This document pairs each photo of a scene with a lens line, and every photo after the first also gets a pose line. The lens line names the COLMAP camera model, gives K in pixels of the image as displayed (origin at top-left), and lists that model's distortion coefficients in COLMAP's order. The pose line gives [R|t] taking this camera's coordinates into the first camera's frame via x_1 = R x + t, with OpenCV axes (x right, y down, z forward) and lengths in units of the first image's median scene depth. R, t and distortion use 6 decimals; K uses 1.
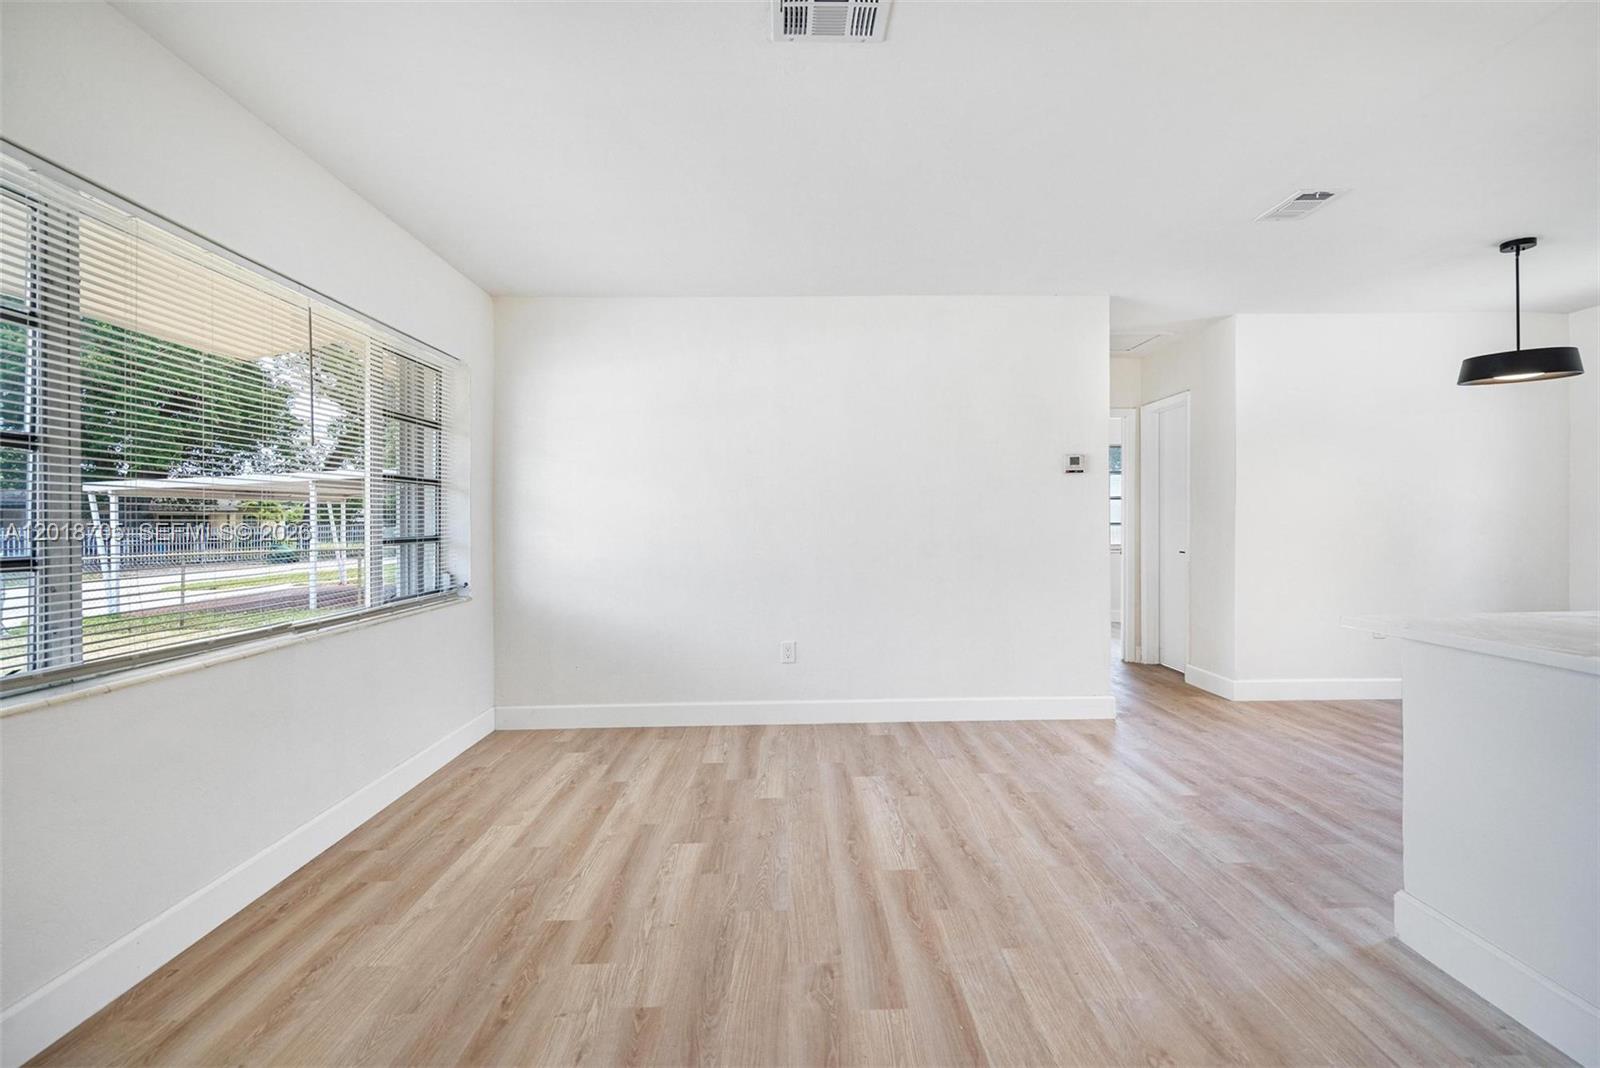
lens RADIAL K [[739.1, 0, 795.8], [0, 739.1, 537.8], [0, 0, 1]] dist [0.002286, 0.000071]
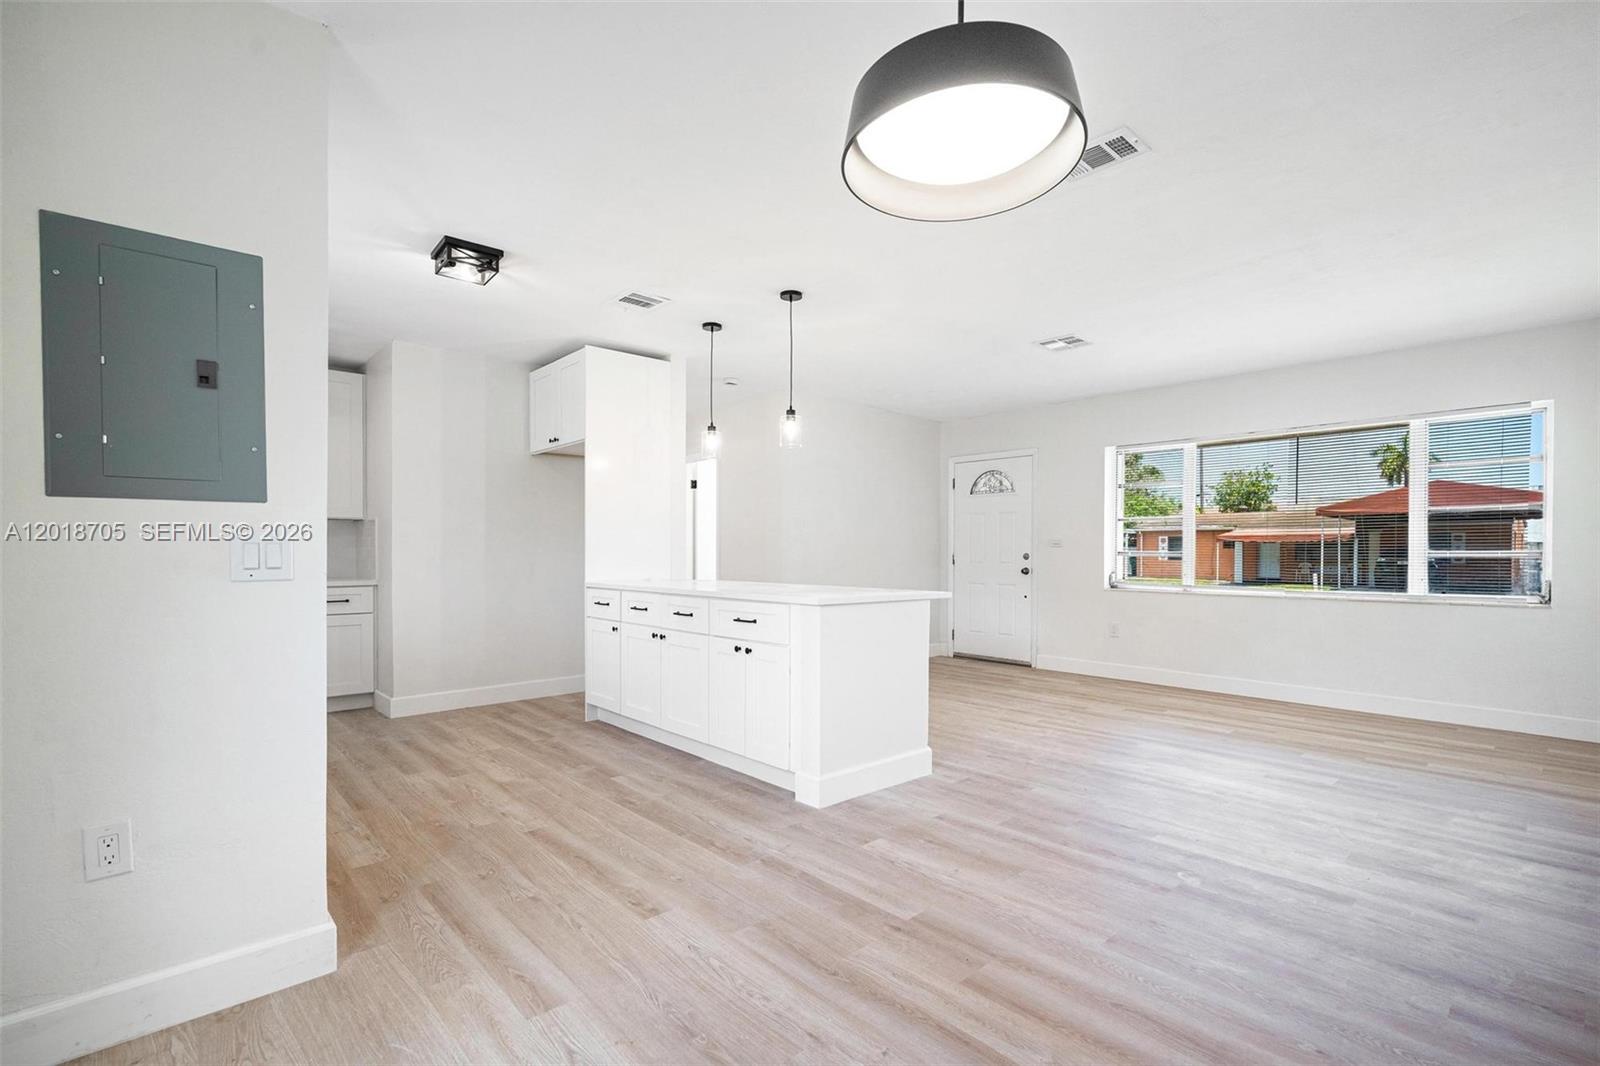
lens RADIAL K [[739.1, 0, 804.3], [0, 739.1, 554.5], [0, 0, 1]] dist [0.002286, 0.000071]
pose [[-0.753234, 0.011274, -0.657656, 1.735708], [-0.004666, 0.999736, 0.022482, -0.019688], [0.657736, 0.020003, -0.752983, 1.671322]]
